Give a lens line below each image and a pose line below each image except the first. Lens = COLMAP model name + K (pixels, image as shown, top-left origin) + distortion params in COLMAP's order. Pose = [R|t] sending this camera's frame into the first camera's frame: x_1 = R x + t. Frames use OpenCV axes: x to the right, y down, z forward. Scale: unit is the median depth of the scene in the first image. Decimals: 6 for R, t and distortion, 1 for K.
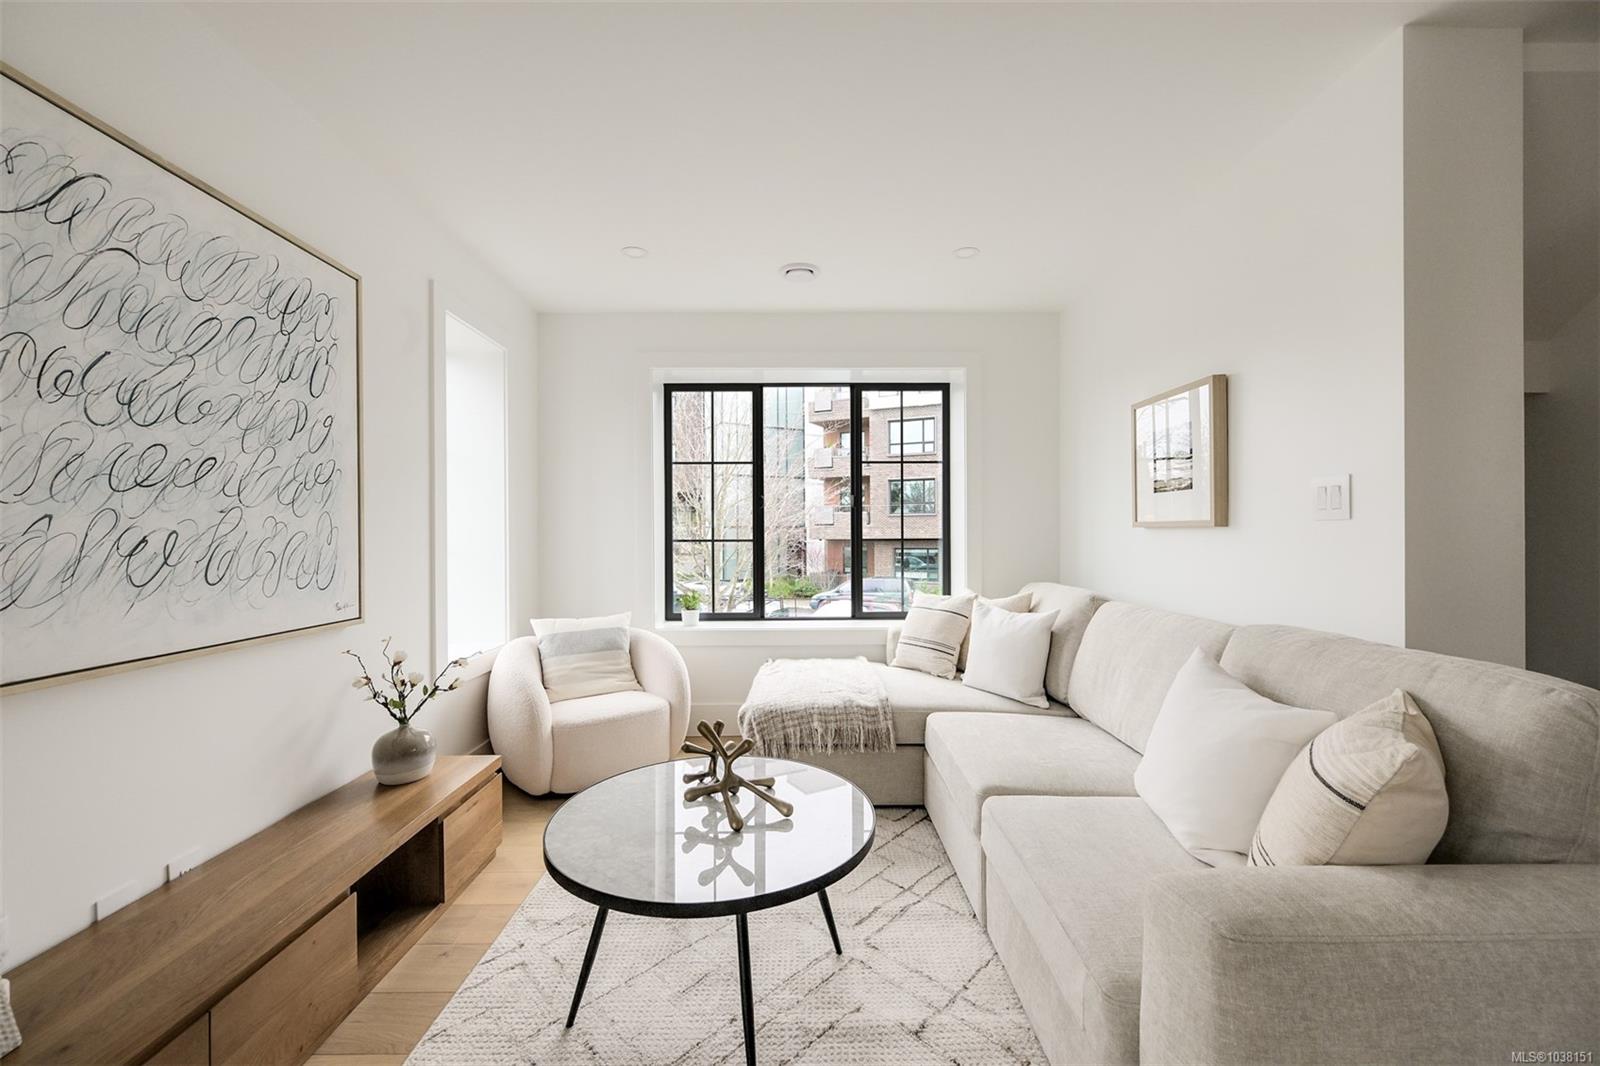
lens RADIAL K [[638.1, 0, 794.0], [0, 638.1, 535.8], [0, 0, 1]] dist [0.007797, -0.000719]
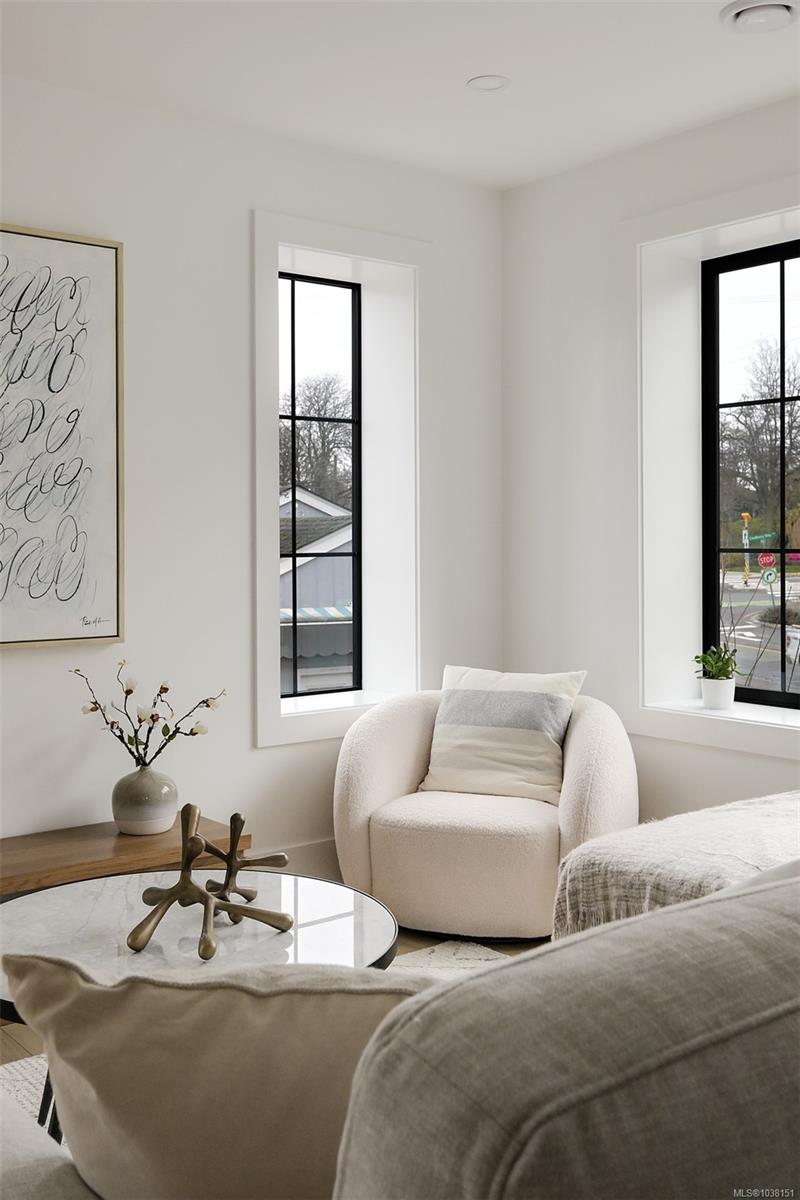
lens RADIAL K [[1206.7, 0, 365.8], [0, 1206.7, 535.7], [0, 0, 1]] dist [-0.004965, 0.000000]
pose [[0.610817, -0.001305, -0.791771, 0.912053], [0.000913, 0.999999, -0.000944, -0.007111], [0.791771, -0.000147, 0.610818, 0.293830]]
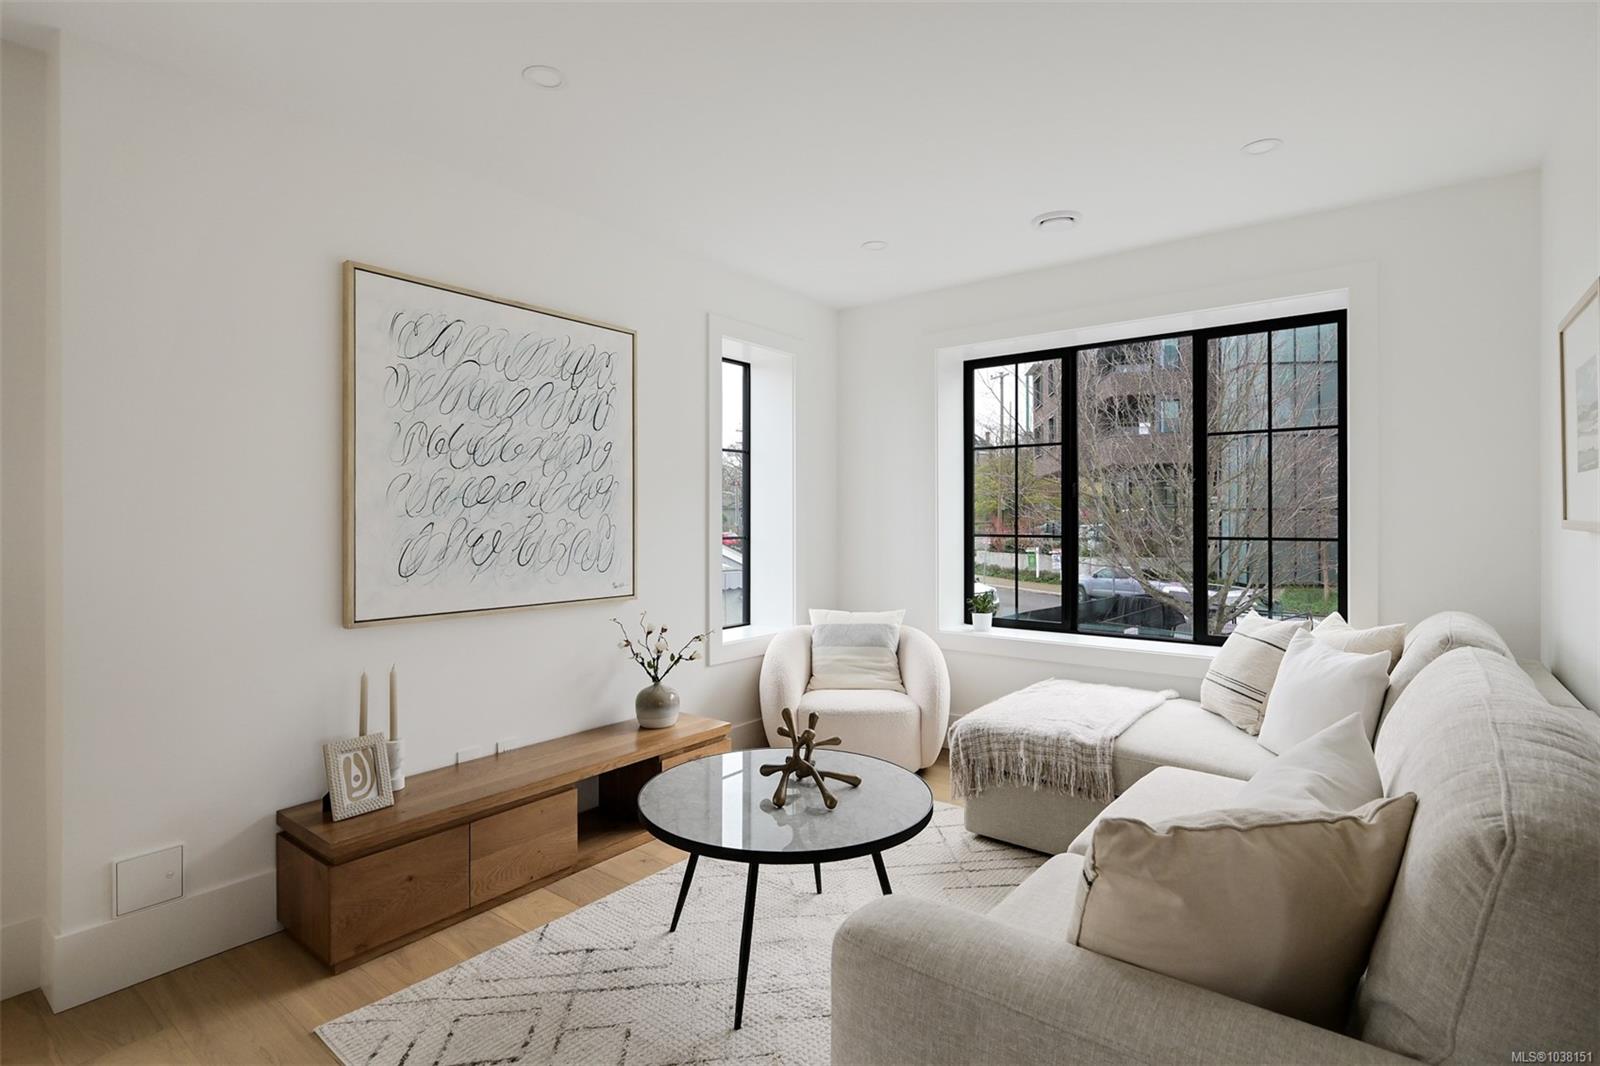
lens RADIAL K [[771.2, 0, 789.2], [0, 771.2, 516.7], [0, 0, 1]] dist [-0.002495, -0.000362]
pose [[0.781987, 0.000298, -0.623295, 0.595820], [-0.002825, 0.999991, -0.003066, -0.029180], [0.623289, 0.004159, 0.781981, -0.025092]]
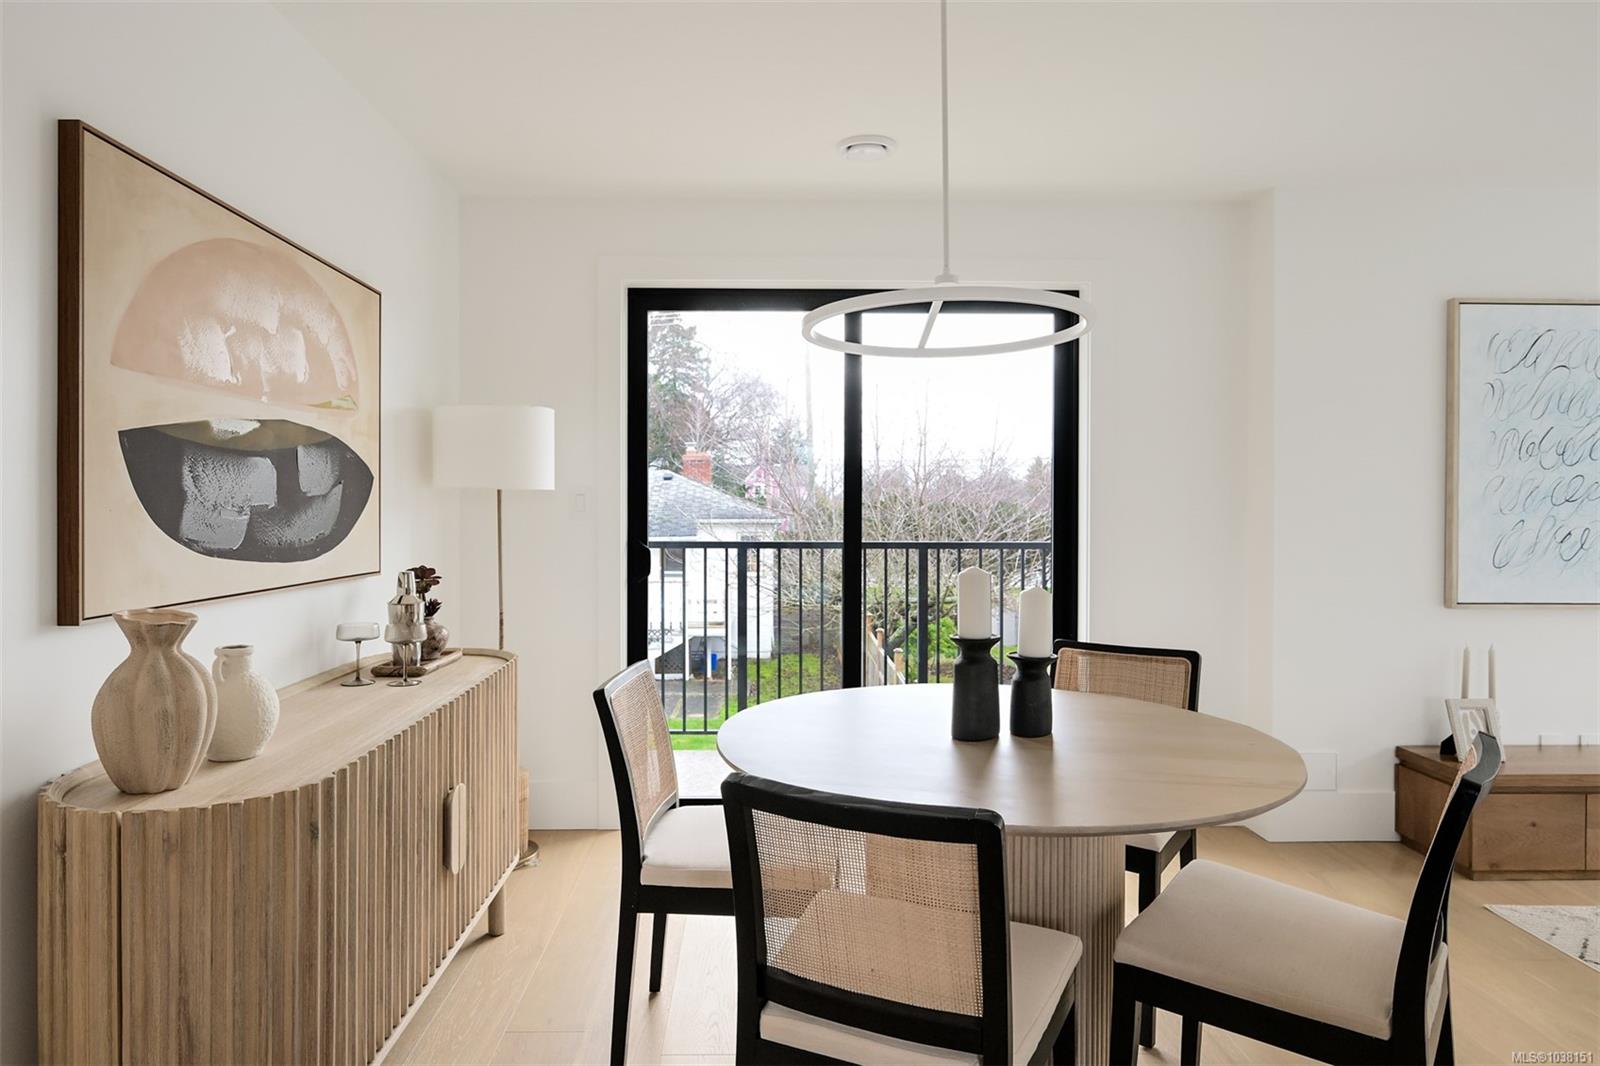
lens RADIAL K [[910.4, 0, 770.0], [0, 910.4, 519.1], [0, 0, 1]] dist [-0.015227, -0.000523]
pose [[0.000135, 0.016420, -0.999865, 0.998802], [-0.004541, 0.999855, 0.016420, -0.044804], [0.999990, 0.004538, 0.000209, -0.814720]]
